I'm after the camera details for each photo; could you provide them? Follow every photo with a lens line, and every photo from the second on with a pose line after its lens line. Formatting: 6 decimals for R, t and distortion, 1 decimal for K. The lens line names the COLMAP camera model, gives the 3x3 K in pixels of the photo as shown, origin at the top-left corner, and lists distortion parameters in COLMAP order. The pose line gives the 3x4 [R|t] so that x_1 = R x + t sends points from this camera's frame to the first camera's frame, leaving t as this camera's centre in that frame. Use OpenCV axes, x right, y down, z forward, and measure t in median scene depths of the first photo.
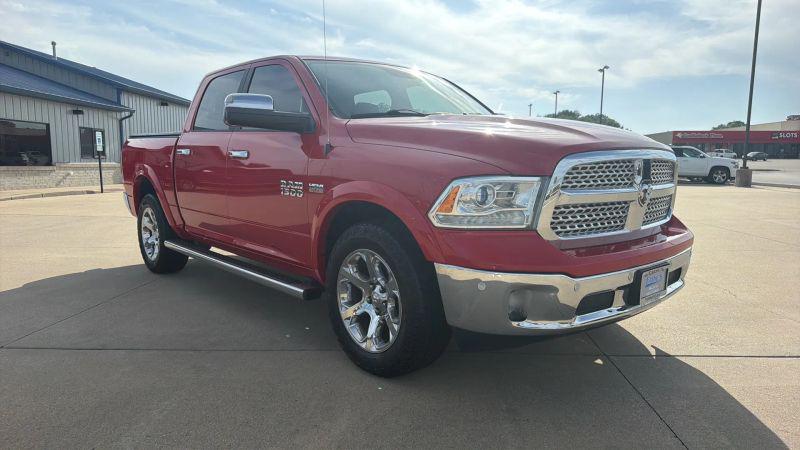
lens RADIAL K [[540.4, 0, 395.0], [0, 540.4, 229.2], [0, 0, 1]] dist [0.035896, -0.046243]
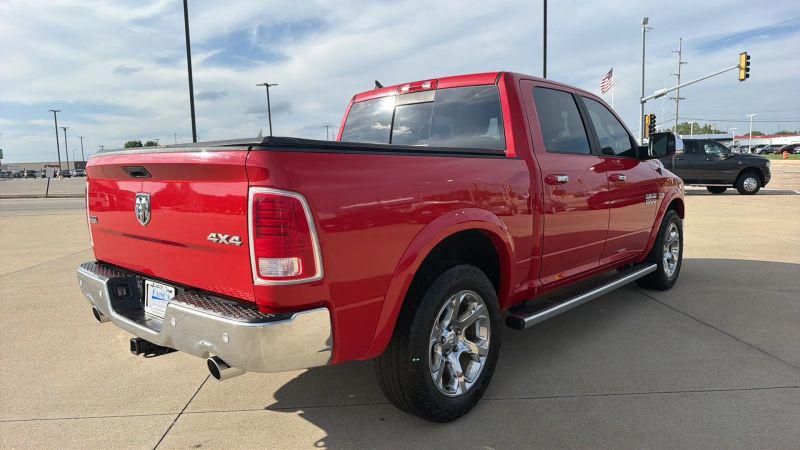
lens RADIAL K [[539.6, 0, 400.0], [0, 539.6, 231.7], [0, 0, 1]] dist [0.039413, -0.051142]
pose [[-0.127595, -0.115053, 0.985131, -1.542163], [0.146848, 0.980111, 0.133487, -0.281049], [-0.980895, 0.161696, -0.108162, 1.814769]]
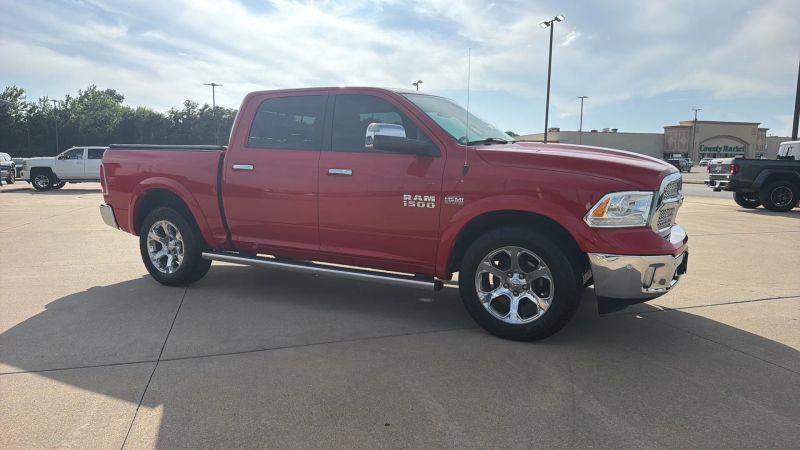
lens RADIAL K [[539.6, 0, 390.5], [0, 539.6, 226.8], [0, 0, 1]] dist [0.039413, -0.051142]
pose [[0.939890, -0.034575, 0.339722, -0.661314], [0.037777, 0.999282, -0.002814, -0.015849], [-0.339381, 0.015479, 0.940522, -0.124436]]
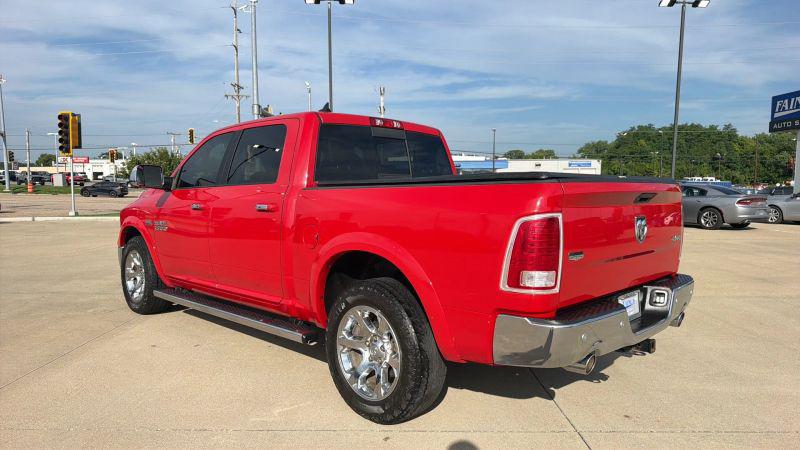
lens RADIAL K [[539.6, 0, 388.9], [0, 539.6, 227.6], [0, 0, 1]] dist [0.039413, -0.051142]
pose [[-0.997583, 0.005945, -0.069227, -0.269632], [-0.008228, 0.979213, 0.202666, -0.444666], [0.068993, 0.202745, -0.976798, 2.927394]]
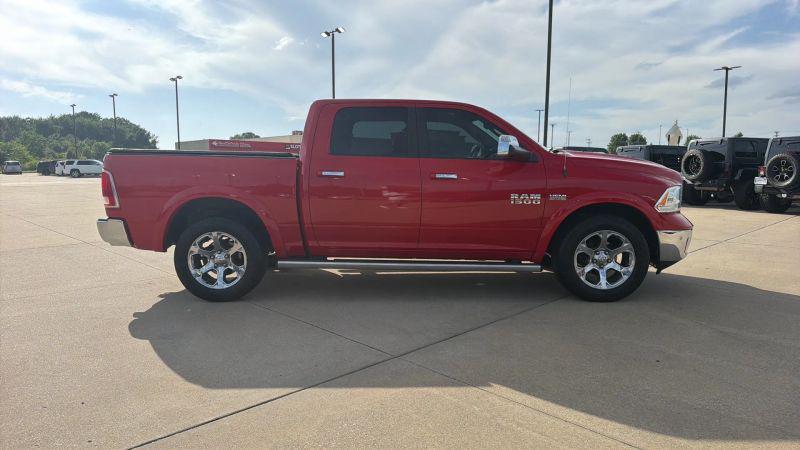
lens RADIAL K [[539.6, 0, 388.2], [0, 539.6, 225.1], [0, 0, 1]] dist [0.039413, -0.051142]
pose [[0.678106, -0.081901, 0.730387, -1.525317], [0.094343, 0.995250, 0.024011, -0.074738], [-0.728884, 0.052625, 0.682612, 0.258880]]
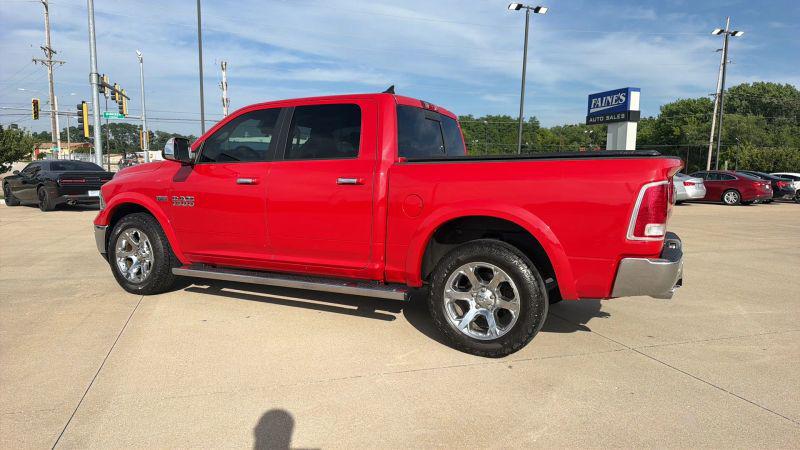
lens RADIAL K [[539.6, 0, 392.6], [0, 539.6, 231.1], [0, 0, 1]] dist [0.039413, -0.051142]
pose [[-0.927348, 0.033045, -0.372738, 0.295608], [-0.057556, 0.971644, 0.229336, -0.428752], [0.369747, 0.234127, -0.899150, 2.959320]]
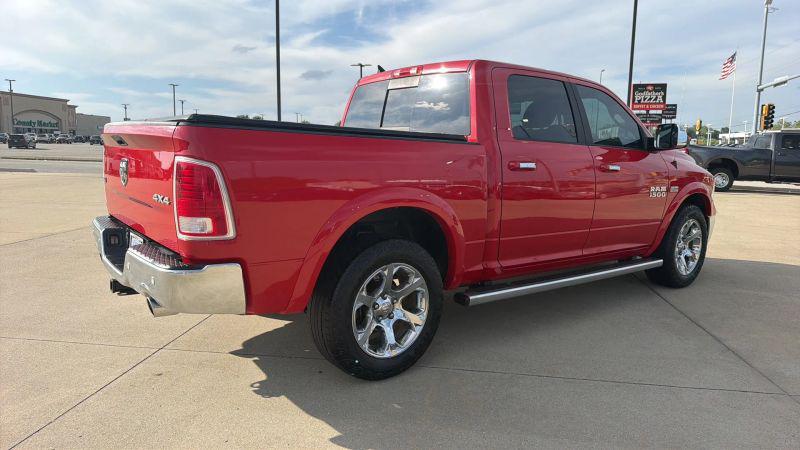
lens RADIAL K [[539.6, 0, 394.6], [0, 539.6, 221.3], [0, 0, 1]] dist [0.039413, -0.051142]
pose [[0.054744, -0.132551, 0.989663, -1.631159], [0.105144, 0.986404, 0.126298, -0.249670], [-0.992949, 0.097143, 0.067937, 1.576827]]
